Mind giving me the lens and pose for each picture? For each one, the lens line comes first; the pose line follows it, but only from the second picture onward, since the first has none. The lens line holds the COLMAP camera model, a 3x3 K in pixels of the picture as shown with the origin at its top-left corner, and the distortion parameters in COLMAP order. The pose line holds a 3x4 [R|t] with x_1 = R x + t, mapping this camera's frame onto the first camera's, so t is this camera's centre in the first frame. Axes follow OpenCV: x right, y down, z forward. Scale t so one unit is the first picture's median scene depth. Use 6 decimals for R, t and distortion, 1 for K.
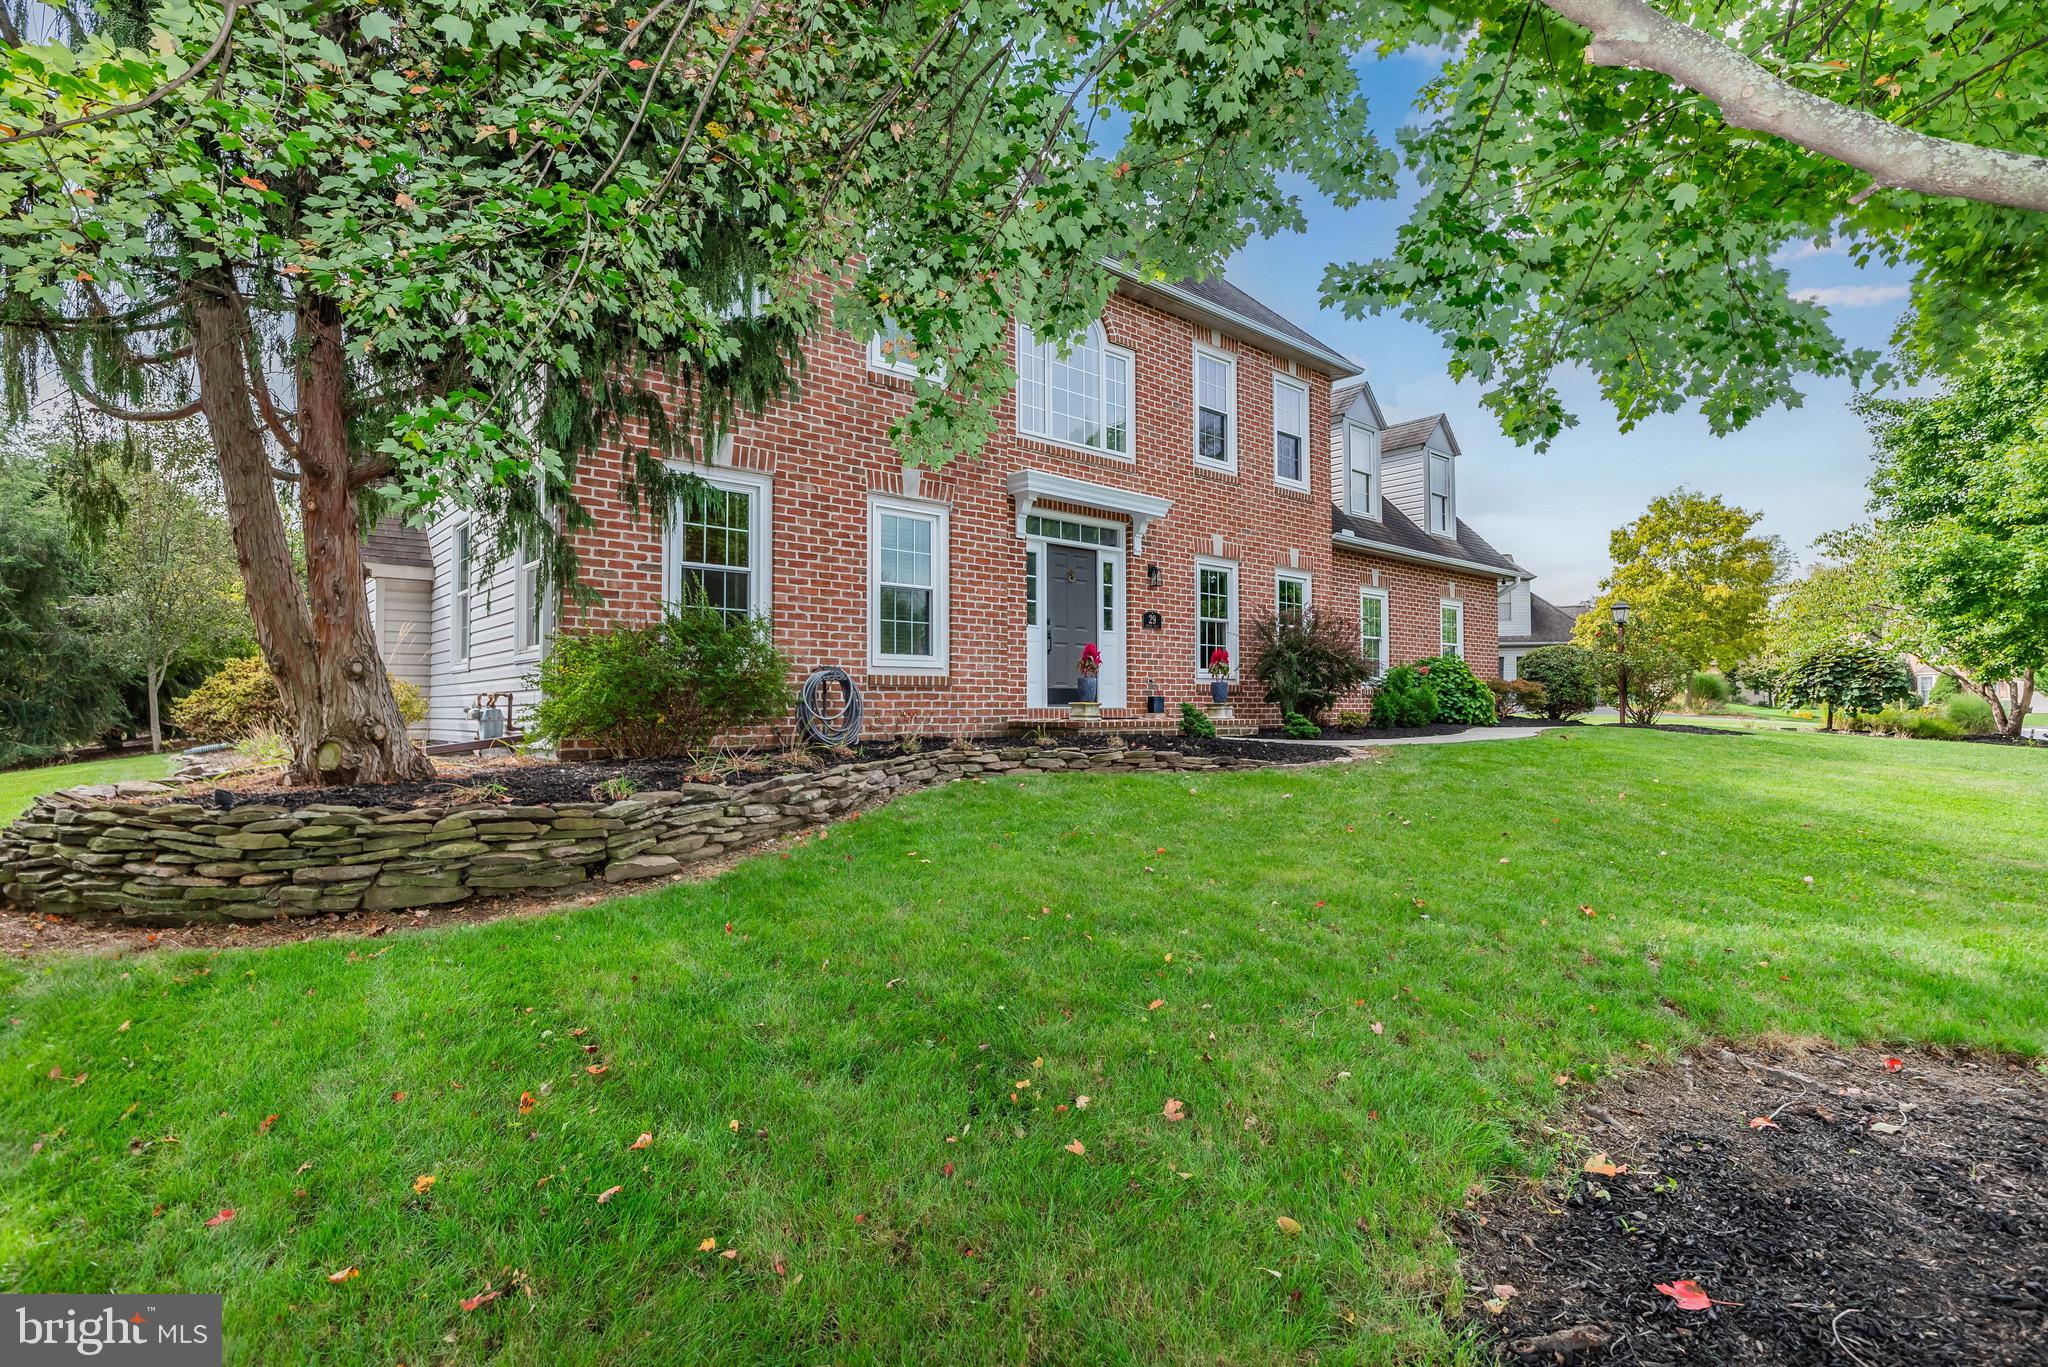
lens RADIAL K [[993.7, 0, 1024.2], [0, 993.7, 689.6], [0, 0, 1]] dist [-0.012041, -0.000500]
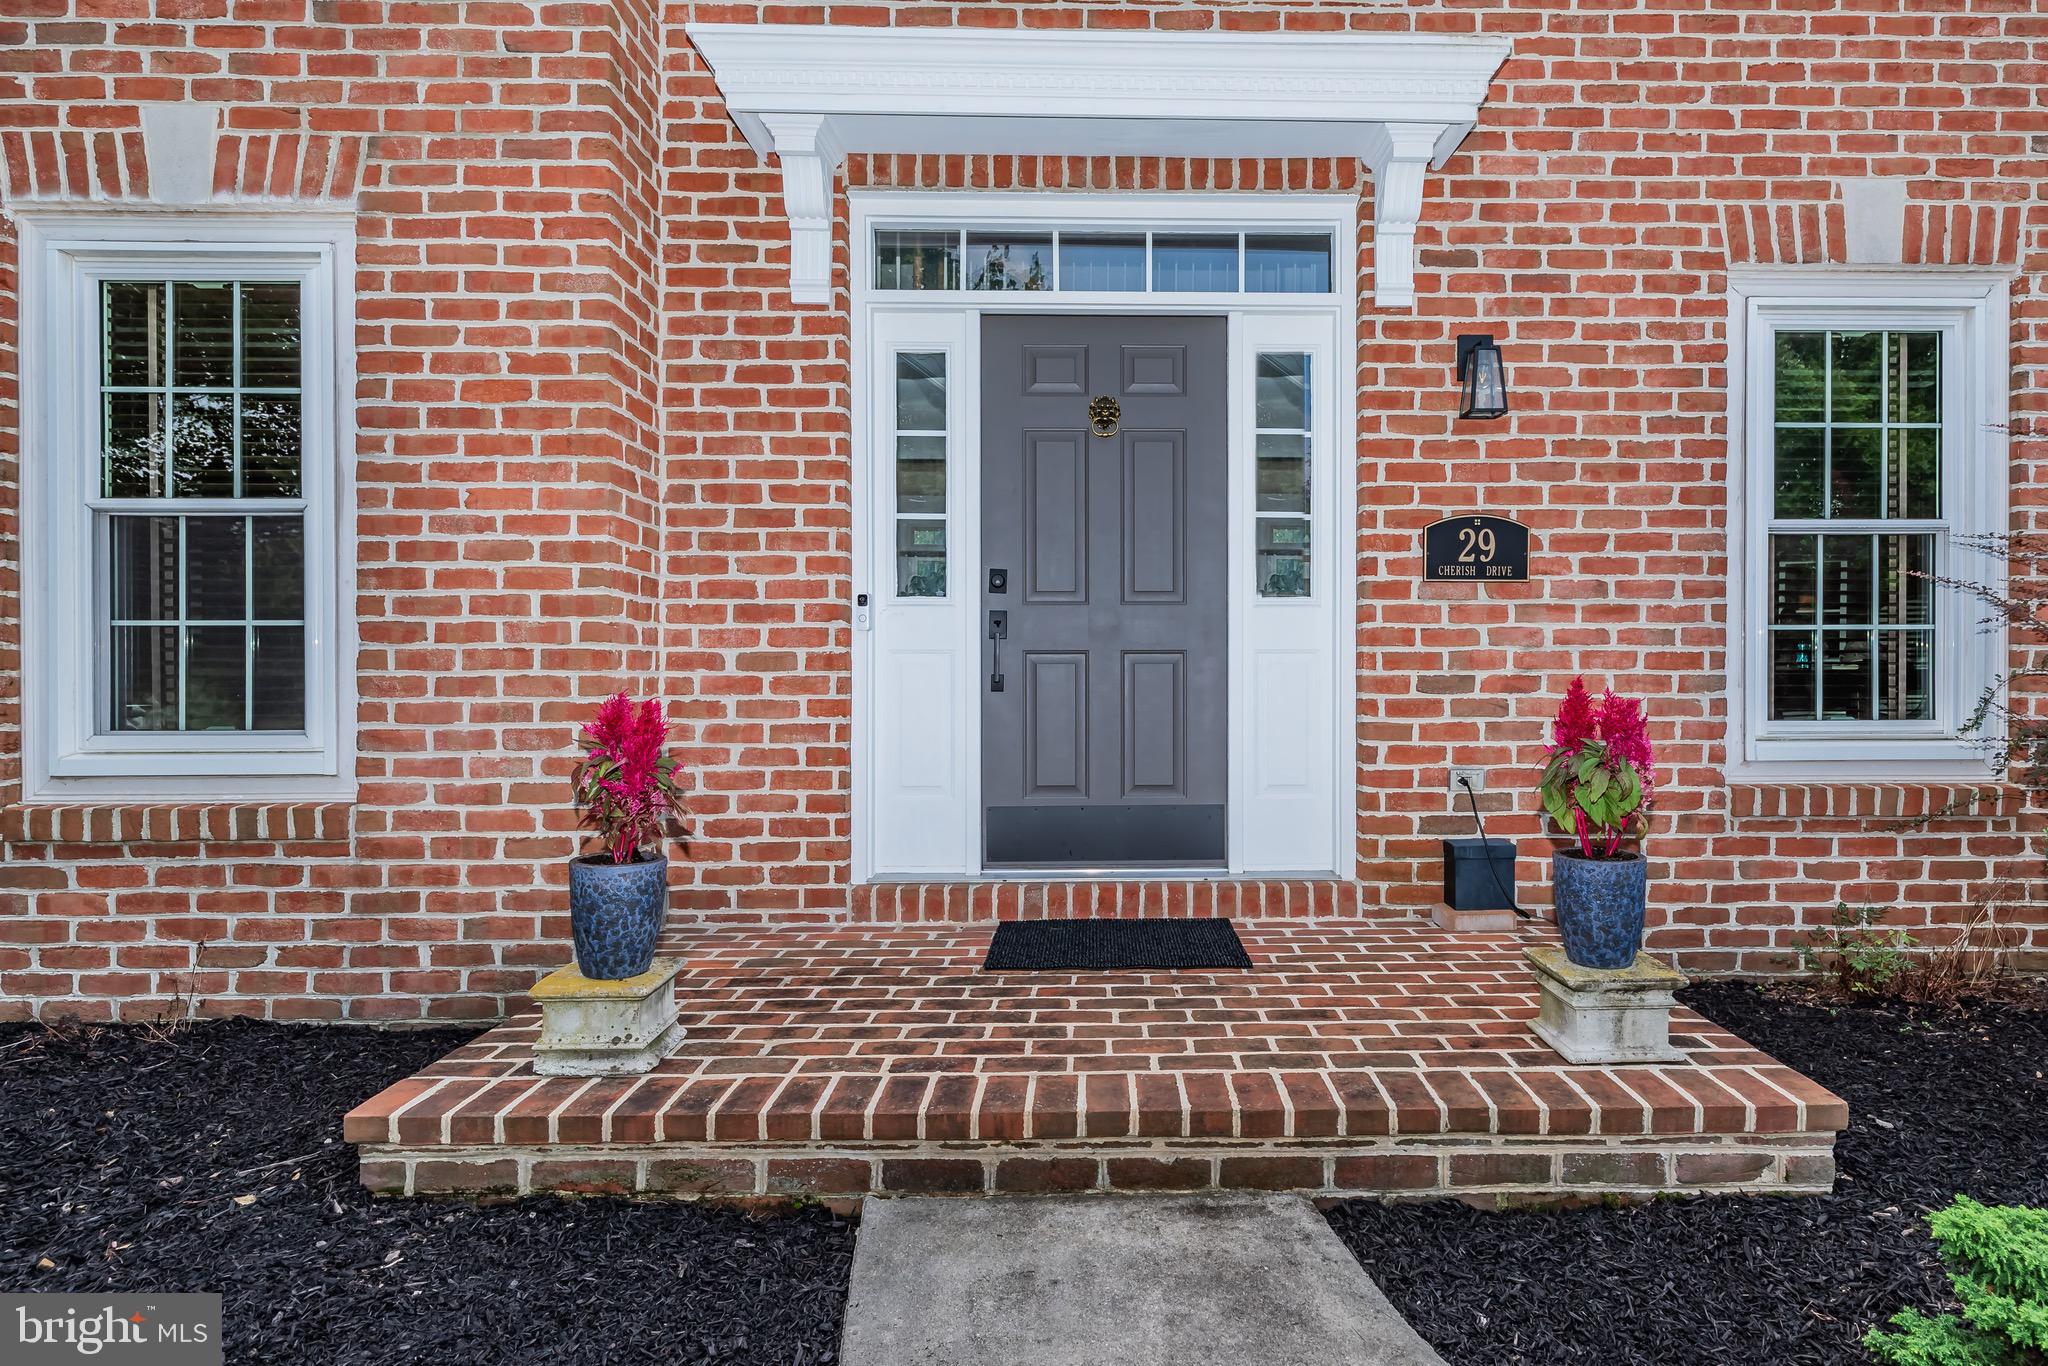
lens RADIAL K [[993.7, 0, 1030.6], [0, 993.7, 675.6], [0, 0, 1]] dist [-0.012041, -0.000500]
pose [[0.761332, 0.009446, -0.648294, 0.213687], [0.012331, 0.999502, 0.029045, -0.046374], [0.648246, -0.030107, 0.760836, 0.744863]]
